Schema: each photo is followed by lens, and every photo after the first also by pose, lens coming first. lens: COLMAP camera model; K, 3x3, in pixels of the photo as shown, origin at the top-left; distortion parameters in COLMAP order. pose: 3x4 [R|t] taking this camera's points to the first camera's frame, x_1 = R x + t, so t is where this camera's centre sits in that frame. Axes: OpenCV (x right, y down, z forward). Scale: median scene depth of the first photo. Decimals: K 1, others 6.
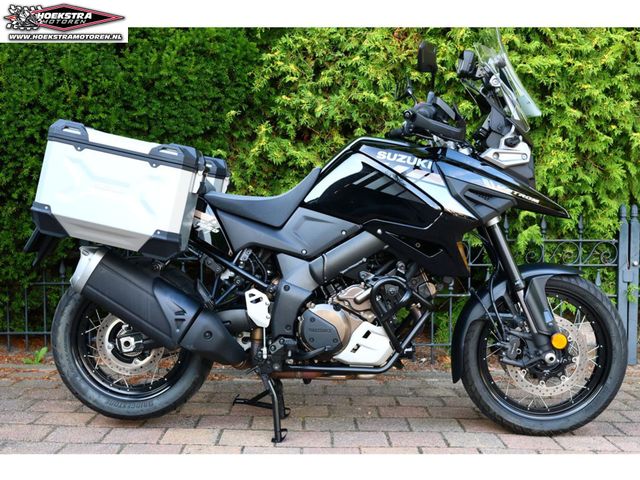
lens RADIAL K [[810.4, 0, 320.0], [0, 810.4, 240.0], [0, 0, 1]] dist [-0.004533, 0.012200]
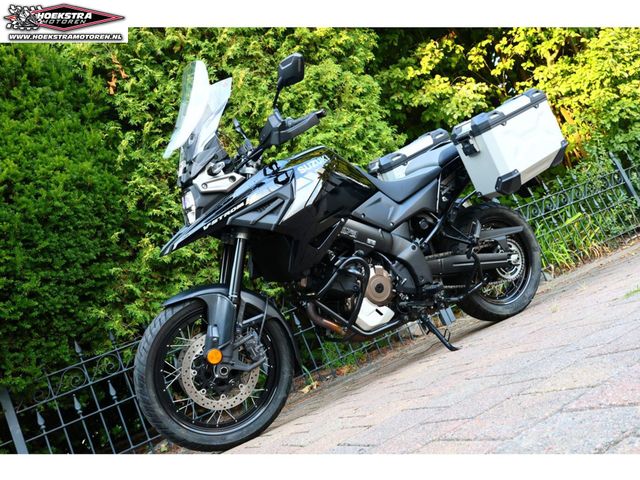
lens RADIAL K [[580.2, 0, 320.0], [0, 580.2, 240.0], [0, 0, 1]] dist [0.004287, -0.000410]
pose [[0.842884, -0.291954, 0.452006, -0.328893], [0.415704, 0.886675, -0.202479, 0.197858], [-0.341668, 0.358567, 0.868731, 0.219849]]
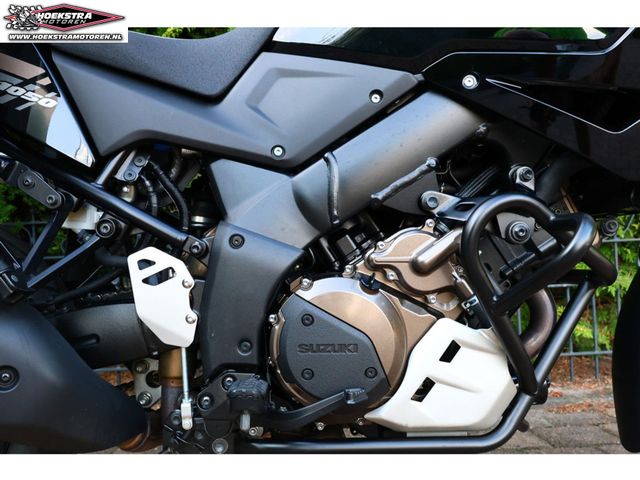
lens RADIAL K [[597.1, 0, 320.0], [0, 597.1, 240.0], [0, 0, 1]] dist [0.005500, -0.009268]
pose [[0.998385, -0.045031, 0.034641, -0.010944], [0.047240, 0.996712, -0.065830, 0.076349], [-0.031563, 0.067360, 0.997229, 0.688547]]
